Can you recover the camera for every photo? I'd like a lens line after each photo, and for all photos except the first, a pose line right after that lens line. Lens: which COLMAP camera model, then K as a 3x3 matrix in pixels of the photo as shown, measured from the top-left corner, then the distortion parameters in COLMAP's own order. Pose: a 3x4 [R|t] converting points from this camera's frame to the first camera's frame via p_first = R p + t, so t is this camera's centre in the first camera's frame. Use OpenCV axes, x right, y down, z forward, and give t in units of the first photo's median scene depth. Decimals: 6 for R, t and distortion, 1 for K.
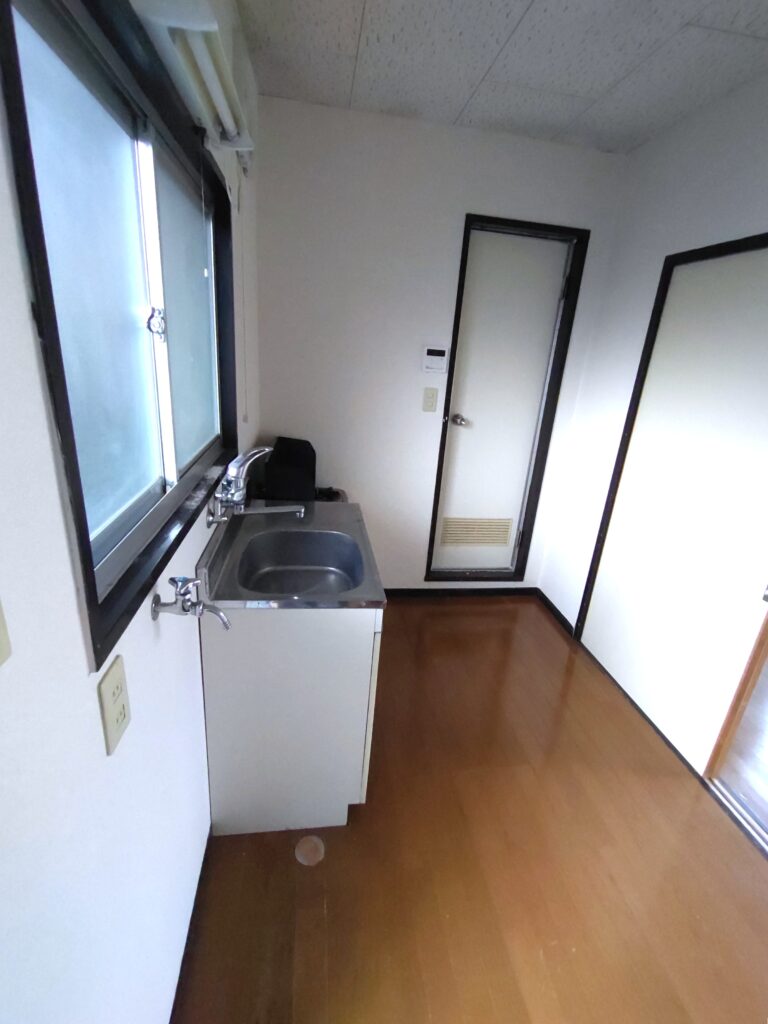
lens RADIAL K [[472.9, 0, 390.2], [0, 472.9, 514.5], [0, 0, 1]] dist [0.000671, 0.000338]
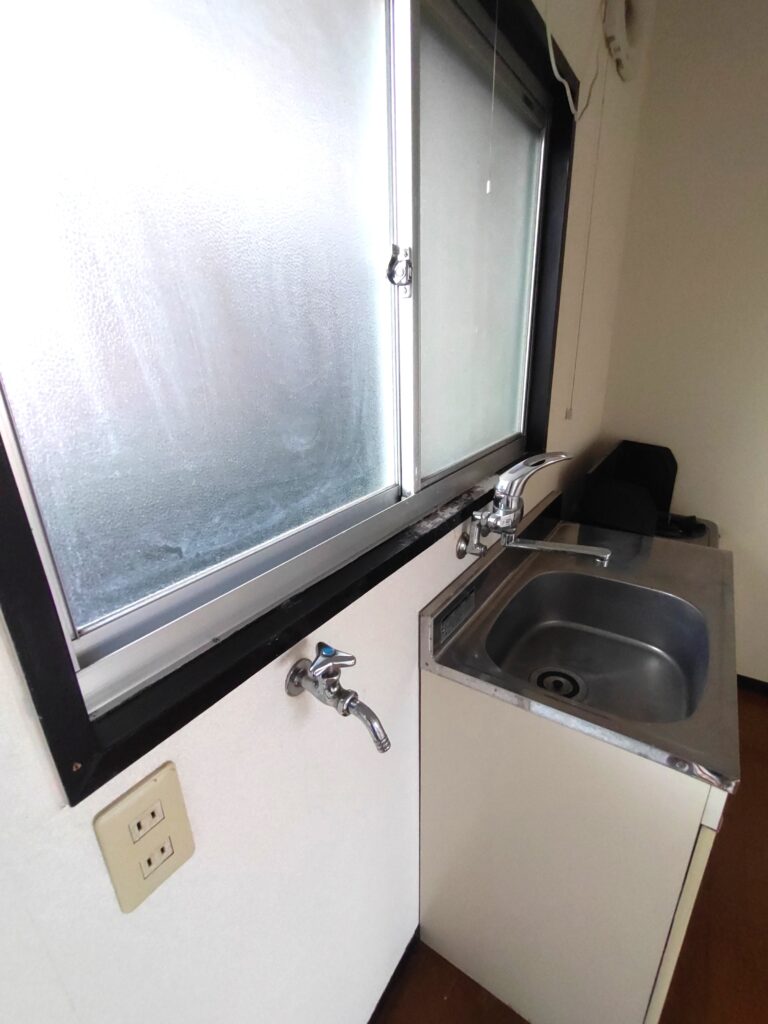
lens RADIAL K [[472.9, 0, 390.2], [0, 472.9, 514.5], [0, 0, 1]] dist [0.000671, 0.000338]
pose [[0.735253, 0.141416, -0.662876, 0.007456], [-0.144795, 0.988187, 0.050212, -0.036337], [0.662146, 0.059063, 0.747044, 0.229678]]
